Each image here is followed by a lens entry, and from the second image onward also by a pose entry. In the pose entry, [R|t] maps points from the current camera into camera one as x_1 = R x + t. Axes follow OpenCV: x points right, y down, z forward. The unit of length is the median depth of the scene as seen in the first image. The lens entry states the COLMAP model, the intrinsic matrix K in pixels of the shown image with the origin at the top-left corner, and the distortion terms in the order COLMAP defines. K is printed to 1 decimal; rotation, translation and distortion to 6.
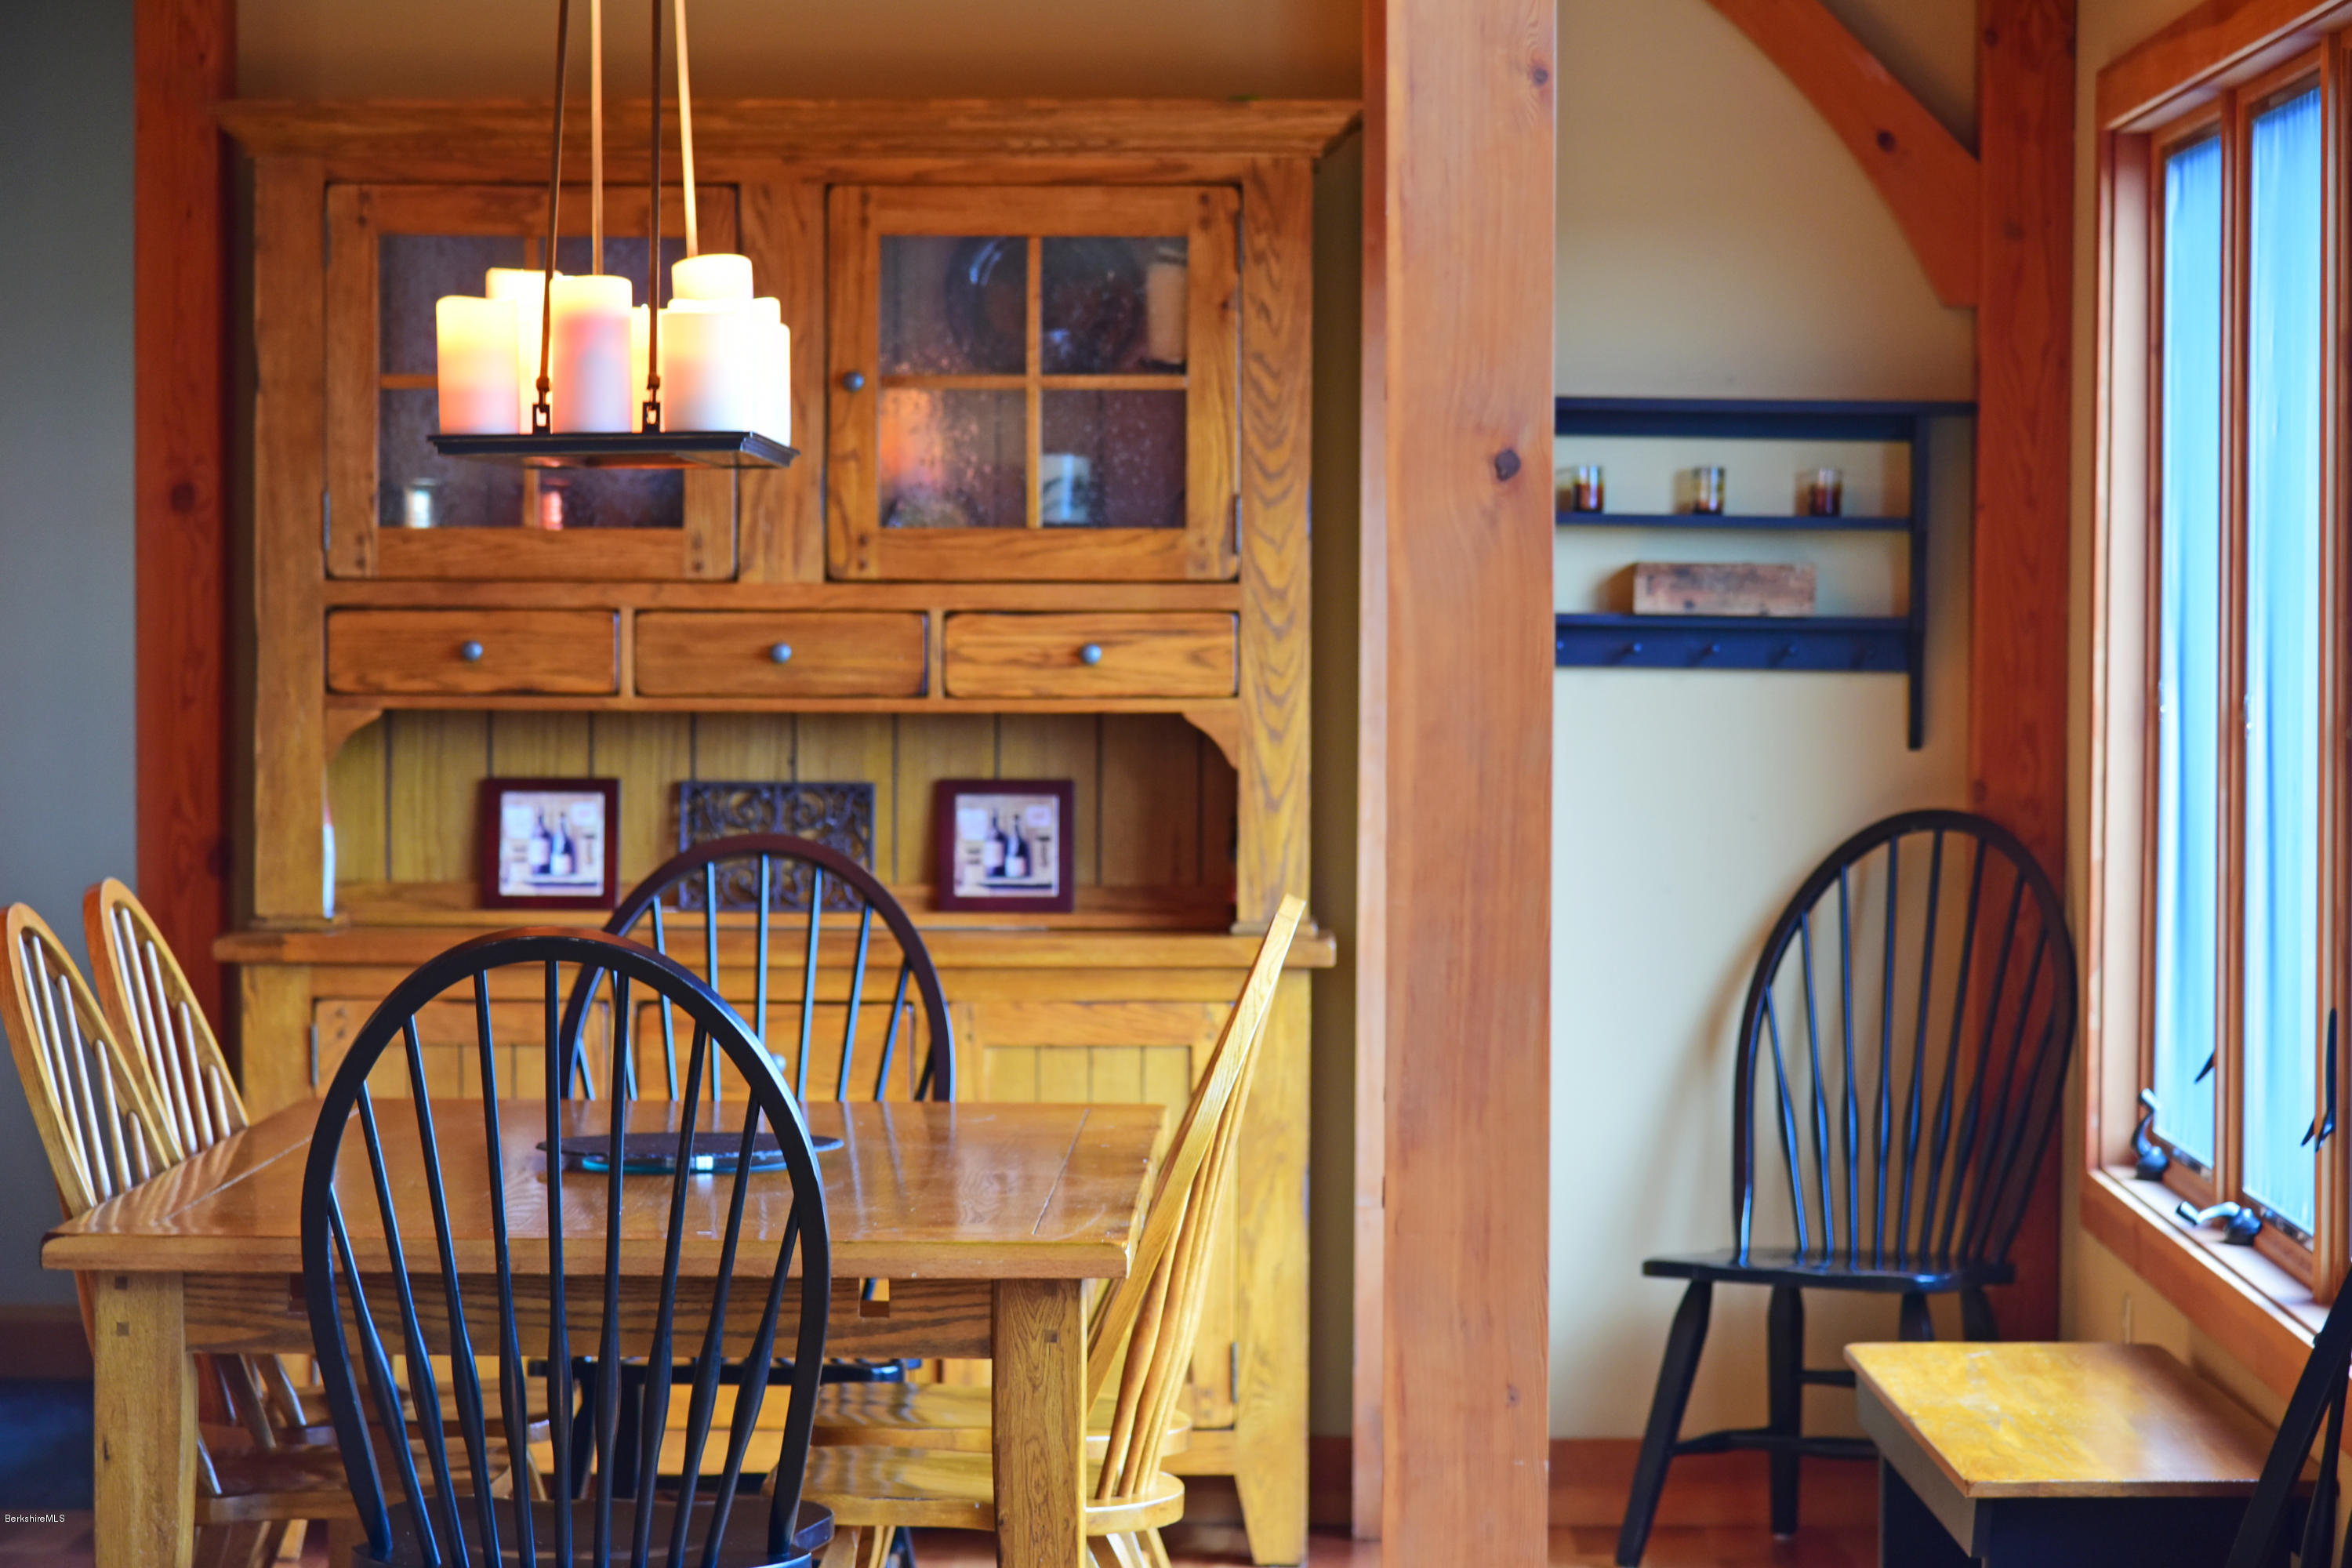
lens RADIAL K [[6768.1, 0, 1175.9], [0, 6768.1, 783.0], [0, 0, 1]] dist [-0.005022, 0.000000]
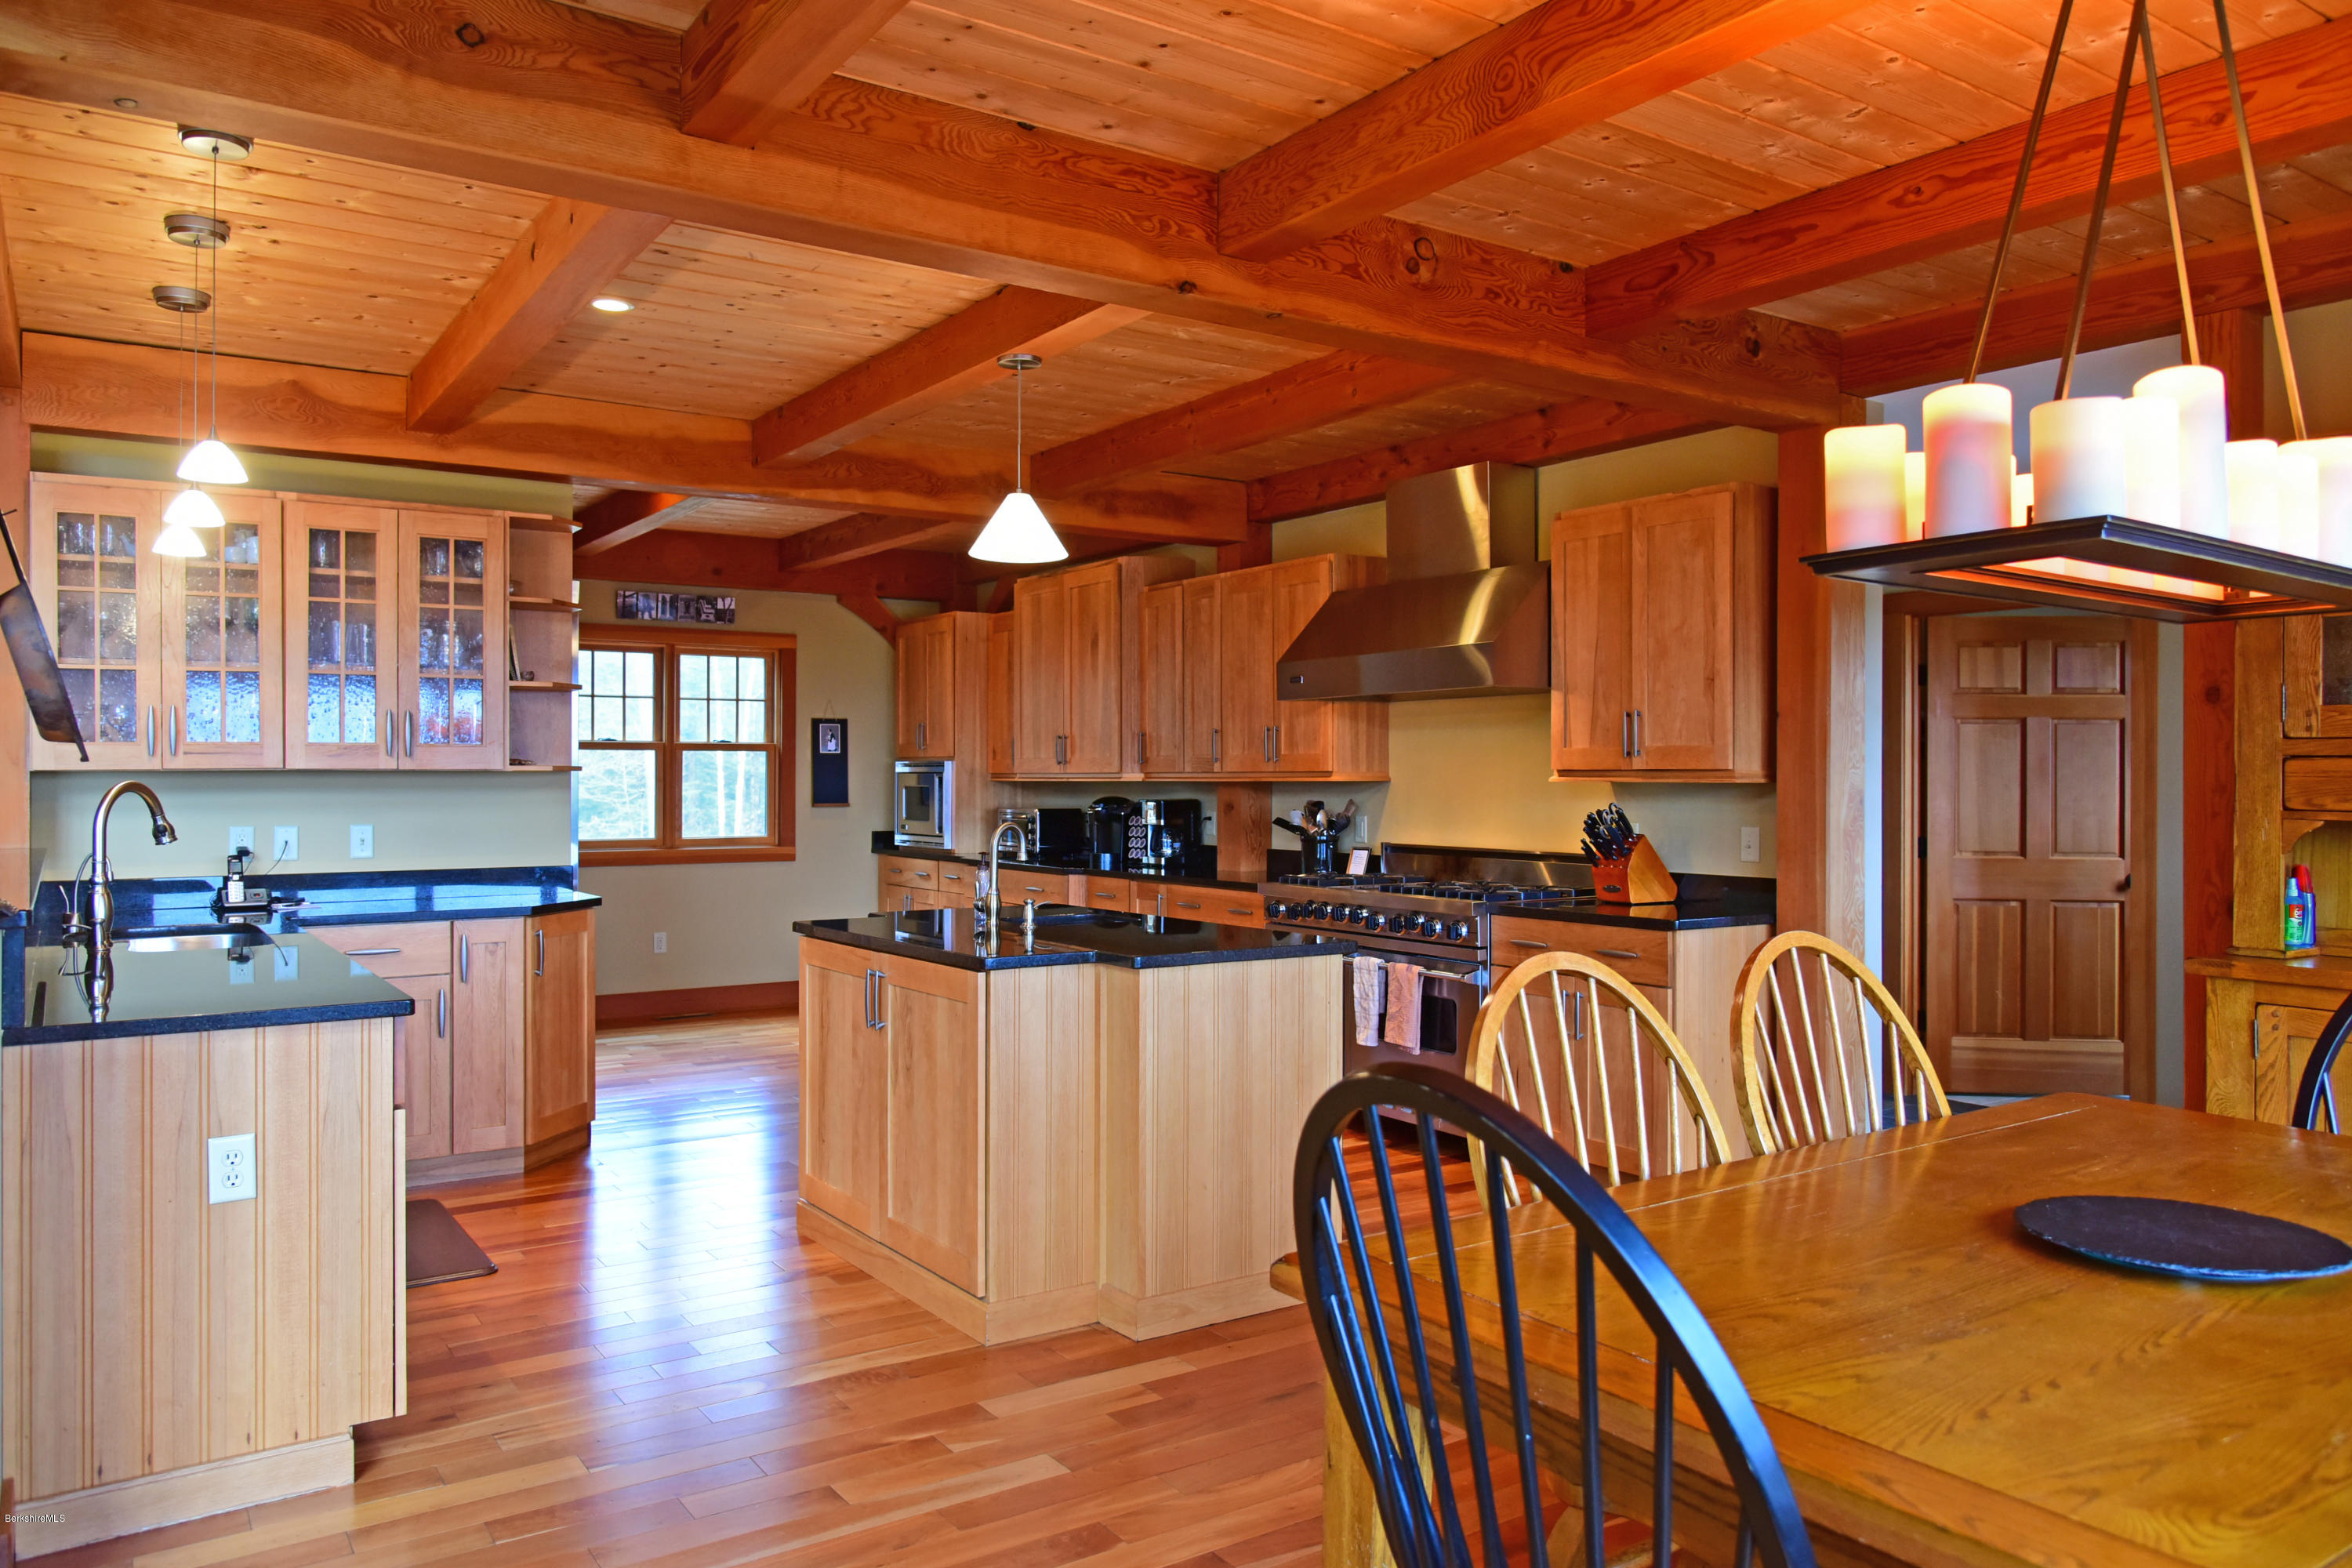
lens RADIAL K [[1634.0, 0, 1175.9], [0, 1634.0, 776.1], [0, 0, 1]] dist [-0.036439, 0.007471]
pose [[0.581415, -0.002495, -0.813603, 0.031355], [-0.027735, 0.999353, -0.022885, -0.005403], [0.813134, 0.035871, 0.580970, 0.567087]]
